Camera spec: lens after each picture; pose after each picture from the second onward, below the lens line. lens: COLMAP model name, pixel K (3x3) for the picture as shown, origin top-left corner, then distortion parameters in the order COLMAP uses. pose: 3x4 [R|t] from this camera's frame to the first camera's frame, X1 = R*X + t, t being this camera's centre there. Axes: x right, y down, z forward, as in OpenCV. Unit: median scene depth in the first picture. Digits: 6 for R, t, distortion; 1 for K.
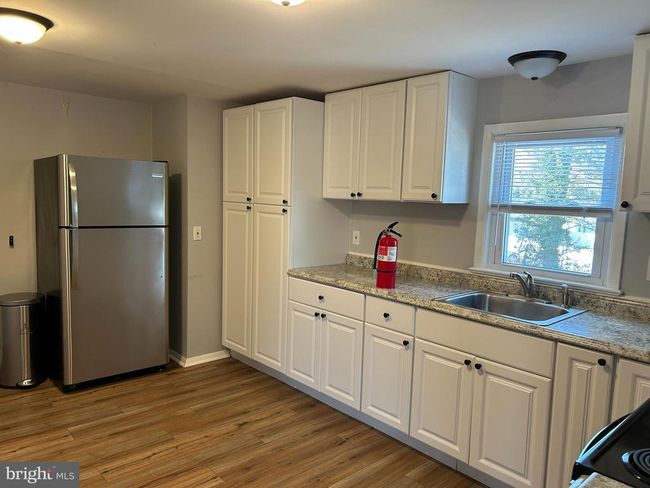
lens RADIAL K [[489.1, 0, 330.4], [0, 489.1, 242.8], [0, 0, 1]] dist [0.022857, -0.039864]
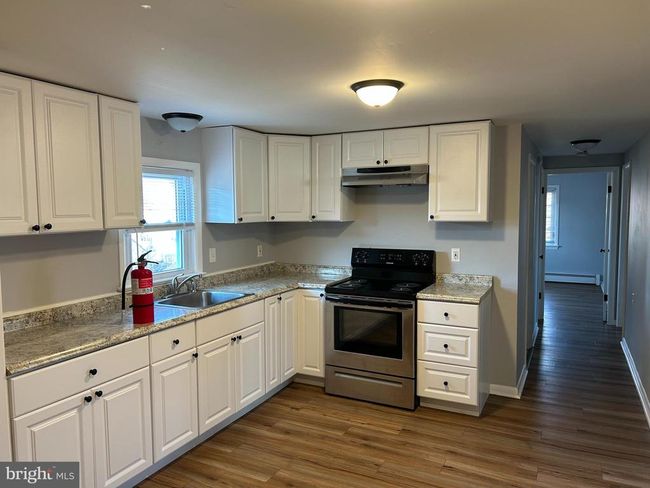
lens RADIAL K [[489.1, 0, 326.9], [0, 489.1, 246.5], [0, 0, 1]] dist [0.022857, -0.039864]
pose [[-0.369382, -0.090761, 0.924835, -0.794705], [0.111166, 0.983756, 0.140944, -0.129332], [-0.922605, 0.154873, -0.353292, 0.901052]]
